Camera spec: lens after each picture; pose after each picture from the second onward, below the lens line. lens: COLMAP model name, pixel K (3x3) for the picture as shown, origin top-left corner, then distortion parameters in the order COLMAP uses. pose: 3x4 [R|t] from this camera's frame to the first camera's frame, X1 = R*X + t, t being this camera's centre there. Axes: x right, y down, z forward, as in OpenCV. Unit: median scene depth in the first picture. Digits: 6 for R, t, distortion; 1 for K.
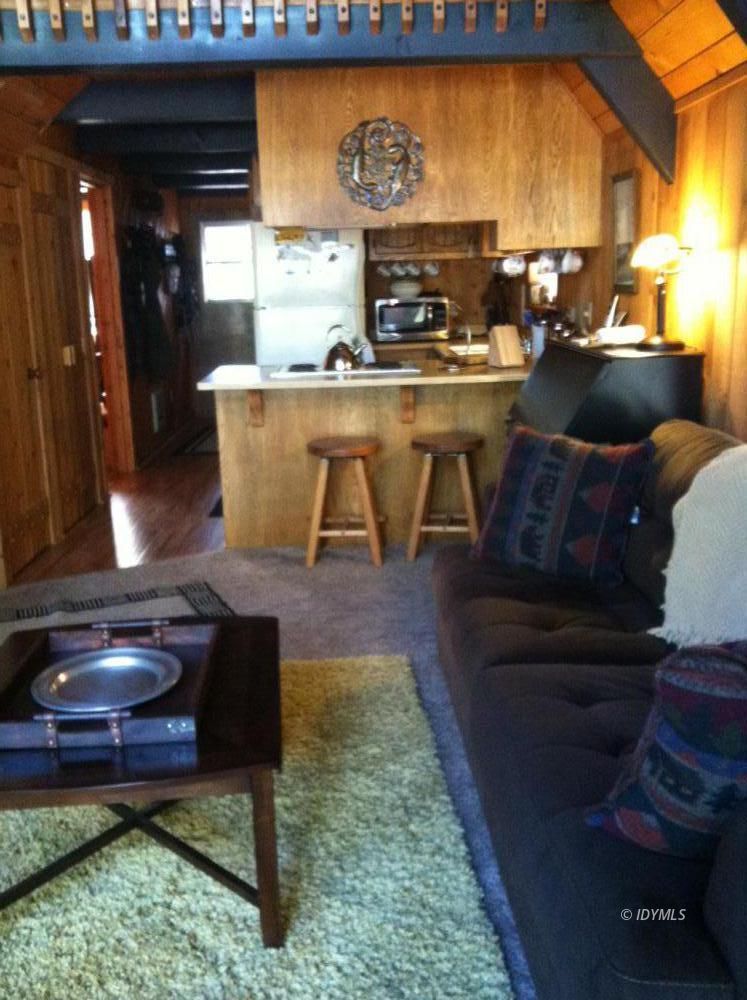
lens RADIAL K [[933.6, 0, 373.5], [0, 933.6, 500.0], [0, 0, 1]] dist [0.064774, -0.195313]
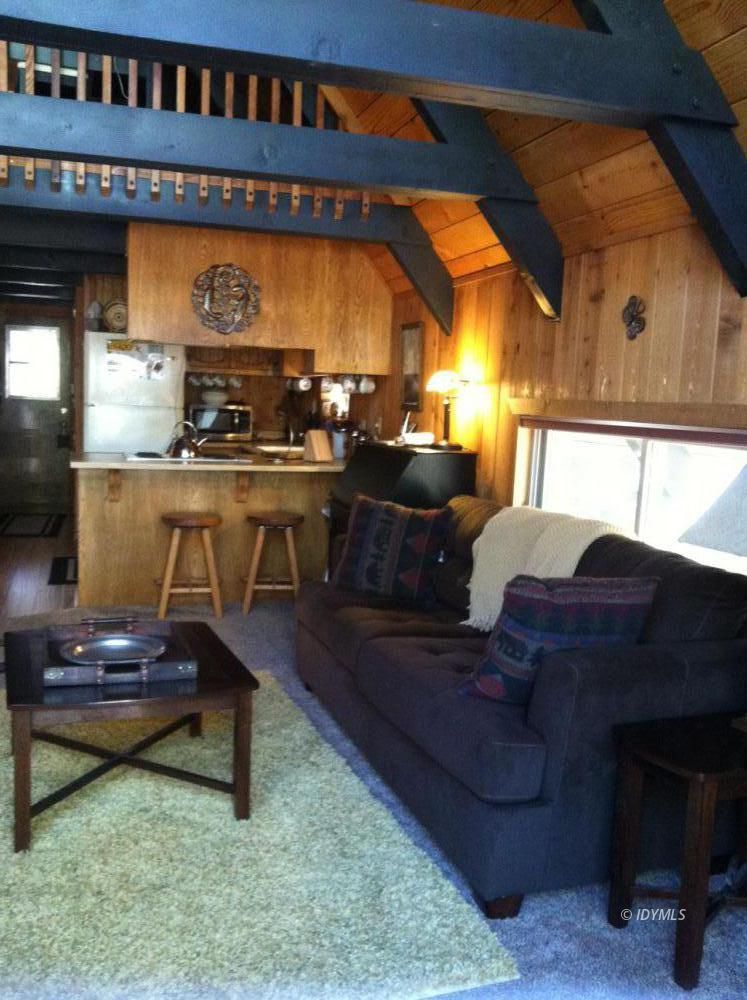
lens RADIAL K [[927.4, 0, 373.5], [0, 927.4, 500.0], [0, 0, 1]] dist [0.180580, -0.624055]
pose [[0.959302, 0.032971, 0.280449, -0.150081], [0.001190, 0.992679, -0.120773, 0.066734], [-0.282378, 0.116191, 0.952241, -0.235264]]
